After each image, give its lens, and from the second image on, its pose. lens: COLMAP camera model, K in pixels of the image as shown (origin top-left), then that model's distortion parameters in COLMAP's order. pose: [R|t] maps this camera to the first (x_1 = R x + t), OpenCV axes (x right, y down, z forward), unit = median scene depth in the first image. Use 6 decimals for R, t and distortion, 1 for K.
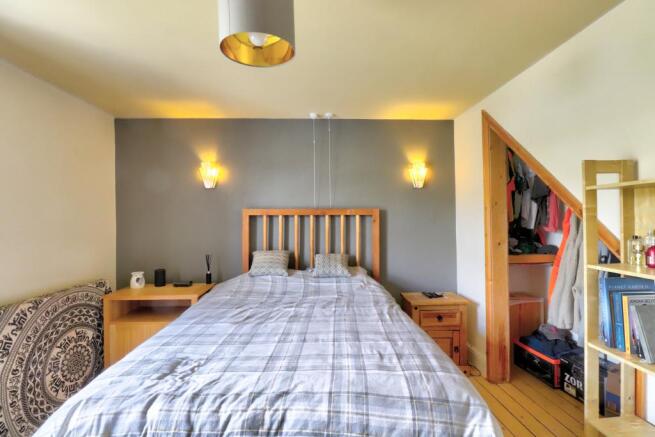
lens RADIAL K [[308.0, 0, 331.5], [0, 308.0, 217.2], [0, 0, 1]] dist [0.000273, -0.013746]
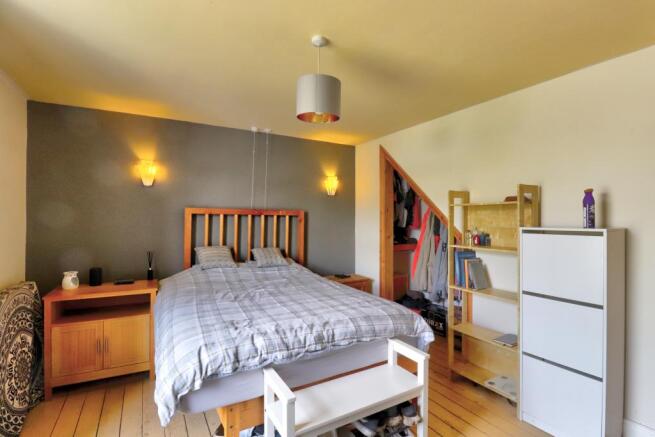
lens RADIAL K [[317.9, 0, 332.3], [0, 317.9, 219.0], [0, 0, 1]] dist [0.000561, -0.013763]
pose [[0.889758, 0.015876, 0.456156, -0.399589], [-0.019064, 0.999815, 0.002386, 0.000337], [-0.456034, -0.010819, 0.889897, -0.239236]]
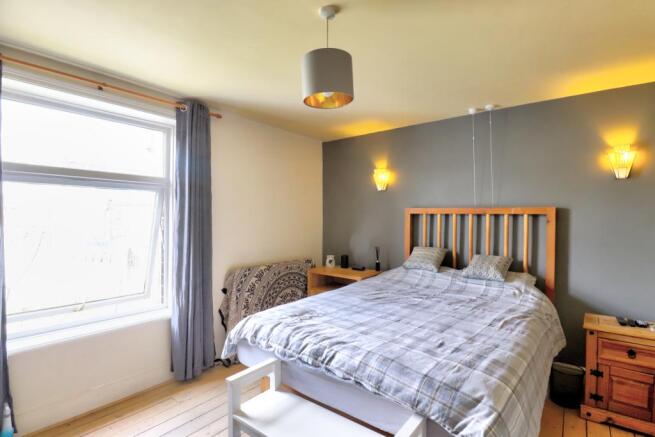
lens RADIAL K [[317.9, 0, 332.3], [0, 317.9, 219.0], [0, 0, 1]] dist [0.000561, -0.013763]
pose [[0.750304, 0.016412, -0.660889, 0.323526], [-0.008783, 0.999851, 0.014858, -0.002432], [0.661035, -0.005343, 0.750336, -0.044792]]
